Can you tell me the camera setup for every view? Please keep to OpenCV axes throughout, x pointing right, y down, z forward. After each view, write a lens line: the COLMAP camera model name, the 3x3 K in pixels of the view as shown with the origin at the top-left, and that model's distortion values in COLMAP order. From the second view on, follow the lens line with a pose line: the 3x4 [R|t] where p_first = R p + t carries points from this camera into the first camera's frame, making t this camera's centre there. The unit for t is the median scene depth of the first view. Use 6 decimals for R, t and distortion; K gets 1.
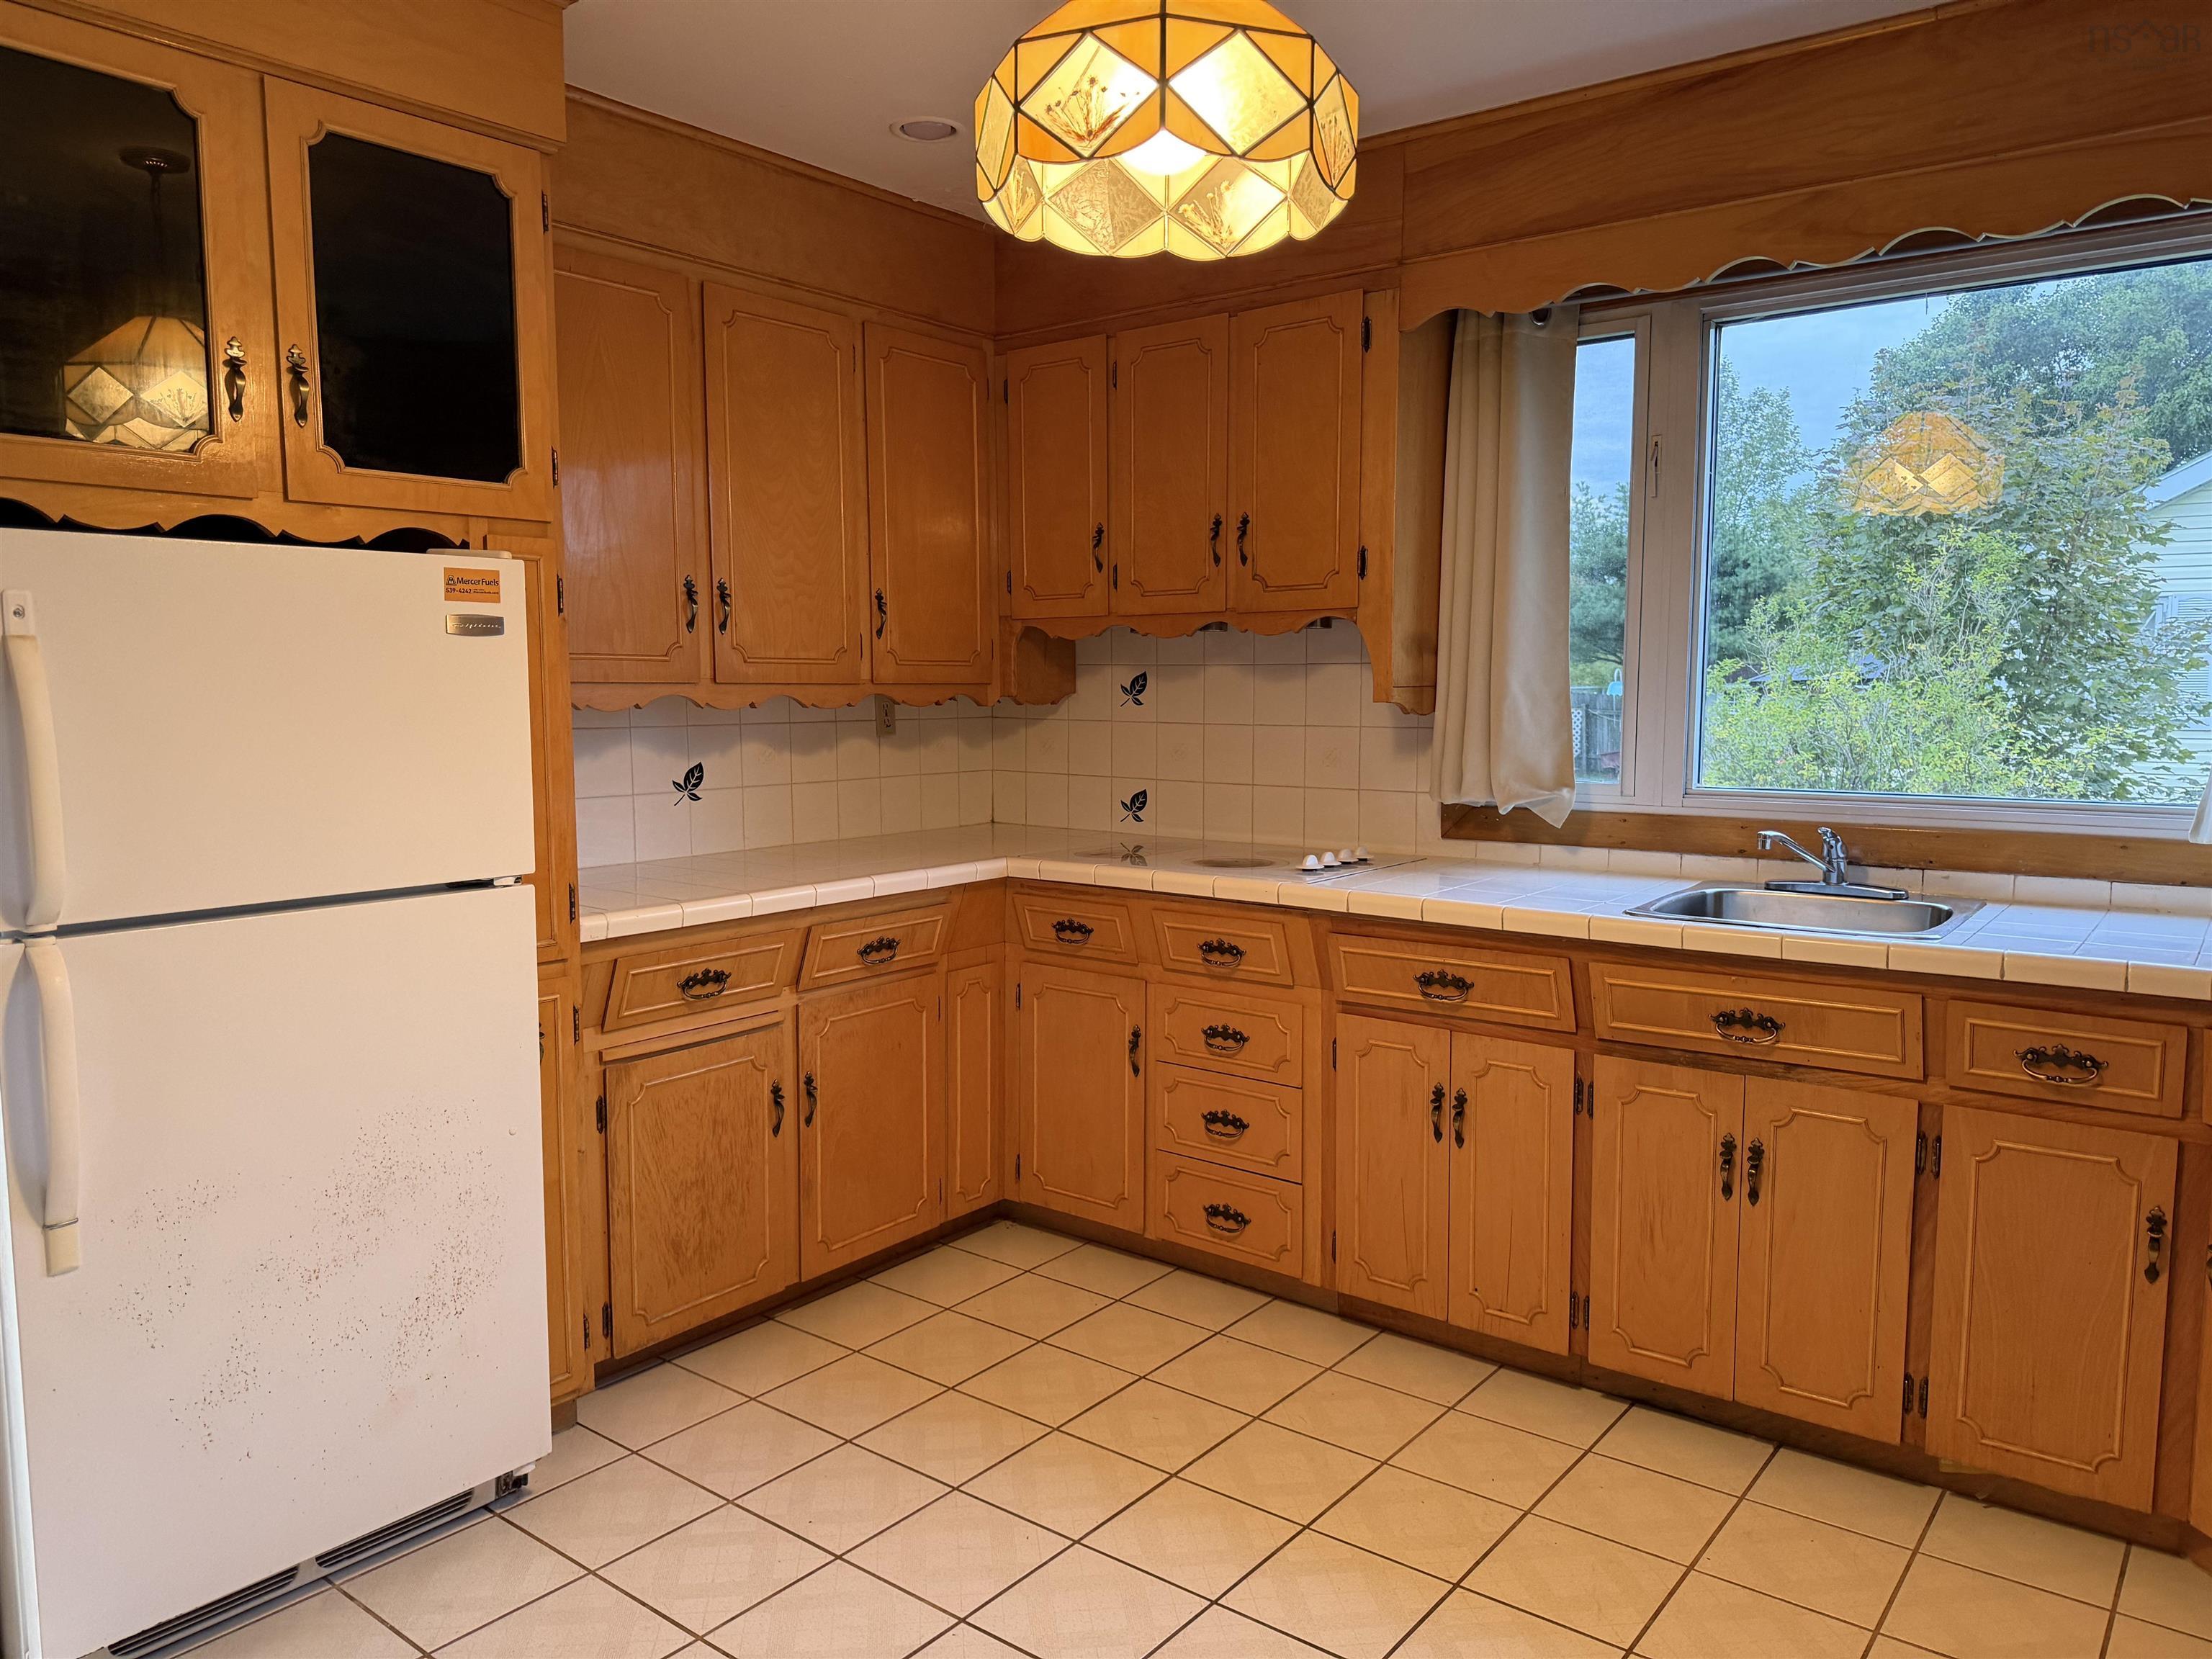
lens RADIAL K [[1574.7, 0, 1106.0], [0, 1574.7, 829.5], [0, 0, 1]] dist [0.010984, -0.020708]
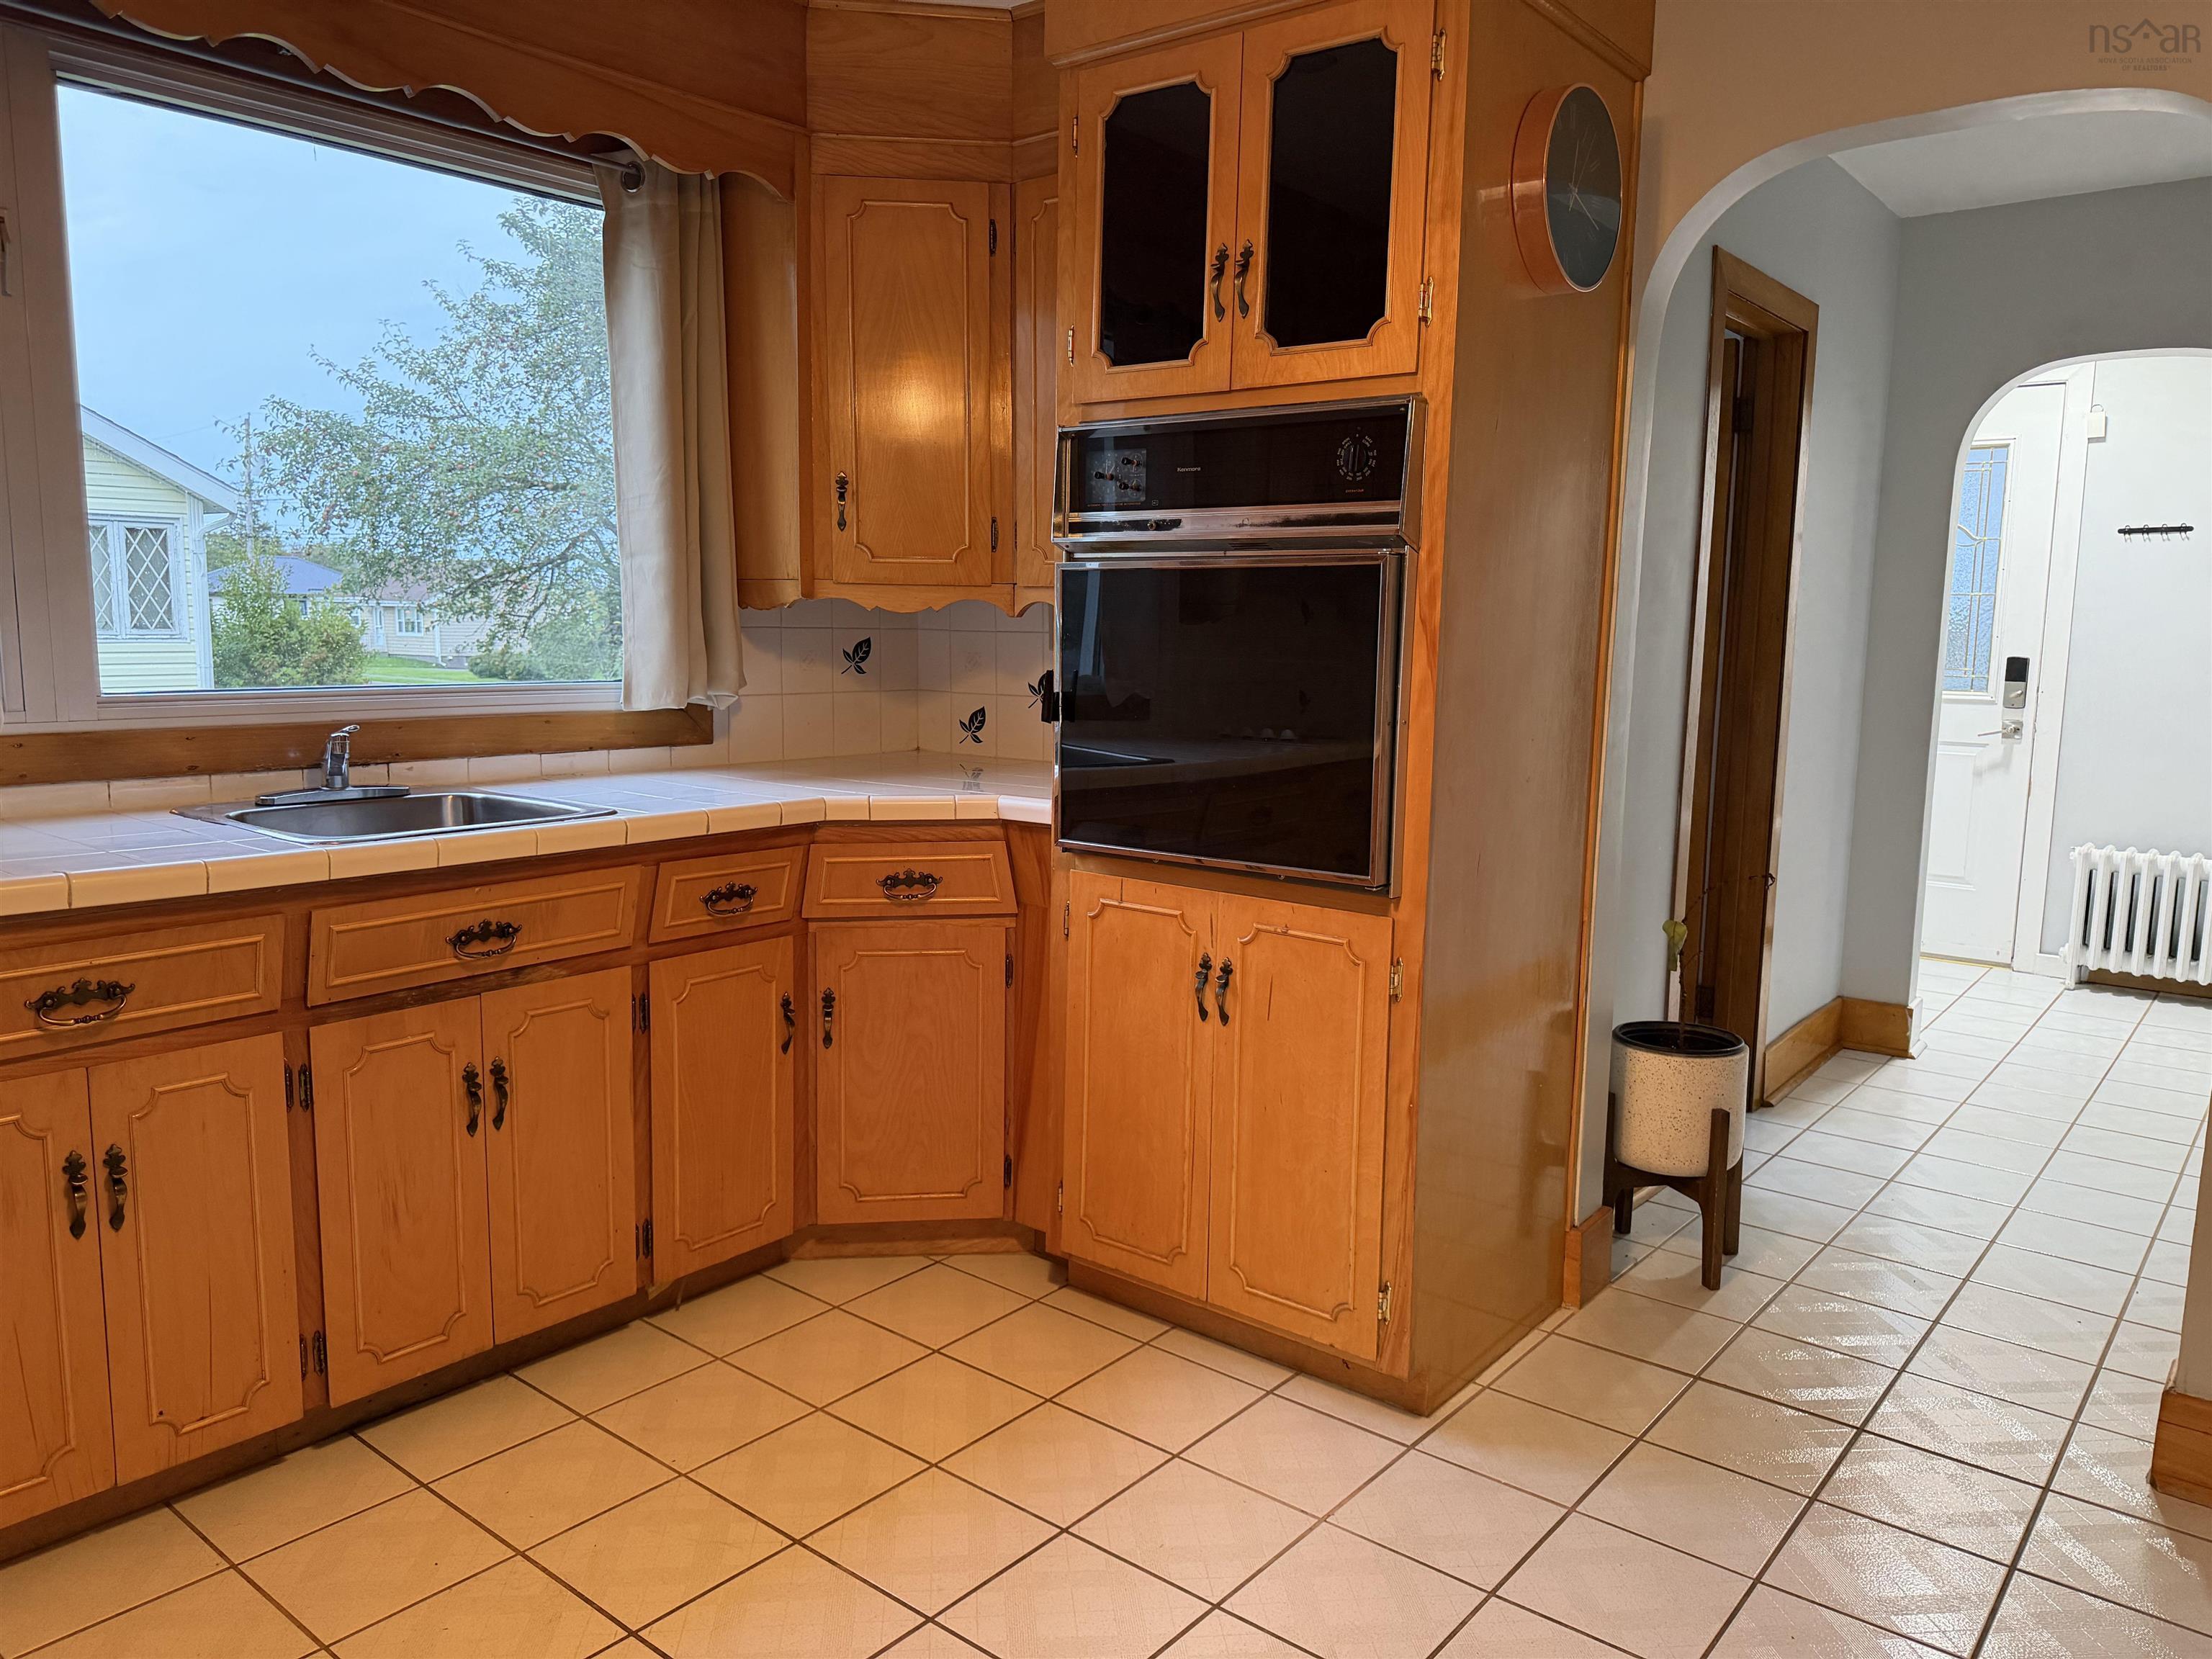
lens RADIAL K [[1554.6, 0, 1106.0], [0, 1554.6, 829.5], [0, 0, 1]] dist [0.009095, -0.012074]
pose [[0.013727, -0.132773, 0.991051, -0.444510], [0.078356, 0.988240, 0.131311, -0.026371], [-0.996831, 0.075852, 0.023969, 0.581698]]
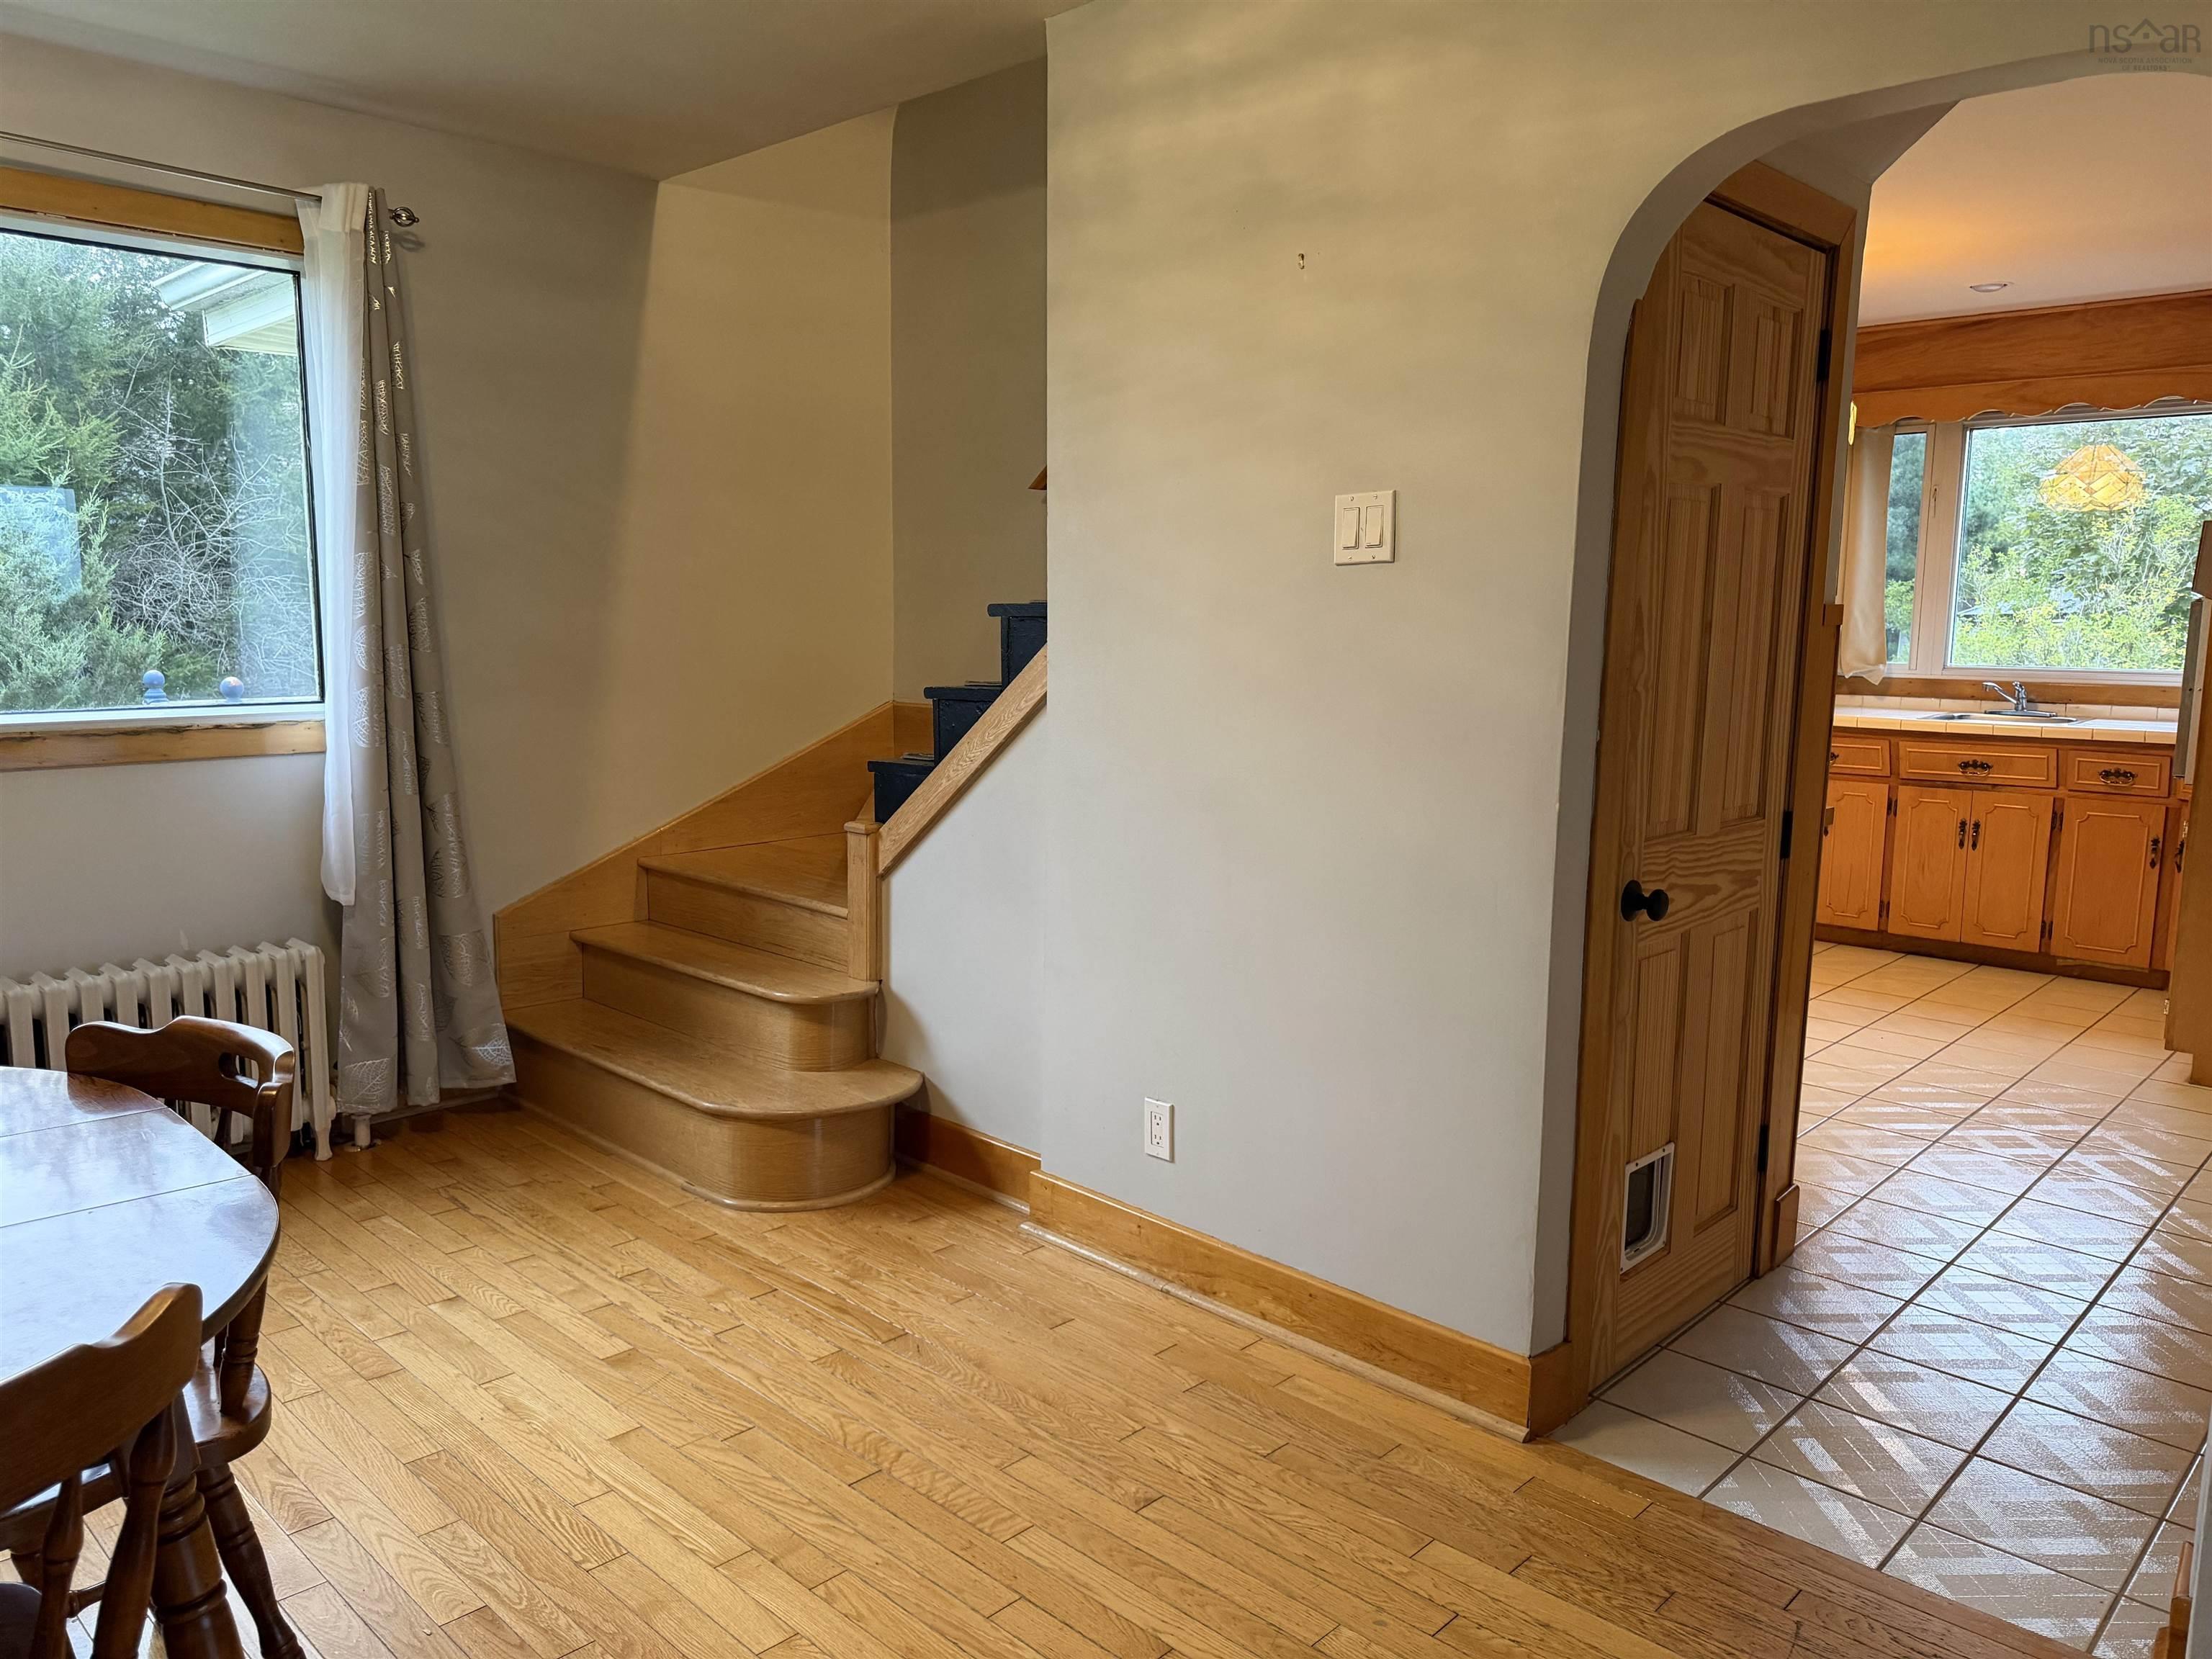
lens RADIAL K [[1522.1, 0, 1106.0], [0, 1522.1, 829.5], [0, 0, 1]] dist [-0.006499, -0.004442]
pose [[0.992915, 0.021994, -0.116774, -0.524387], [-0.016259, 0.998625, 0.049839, 0.117888], [0.117710, -0.047587, 0.991907, -1.194649]]
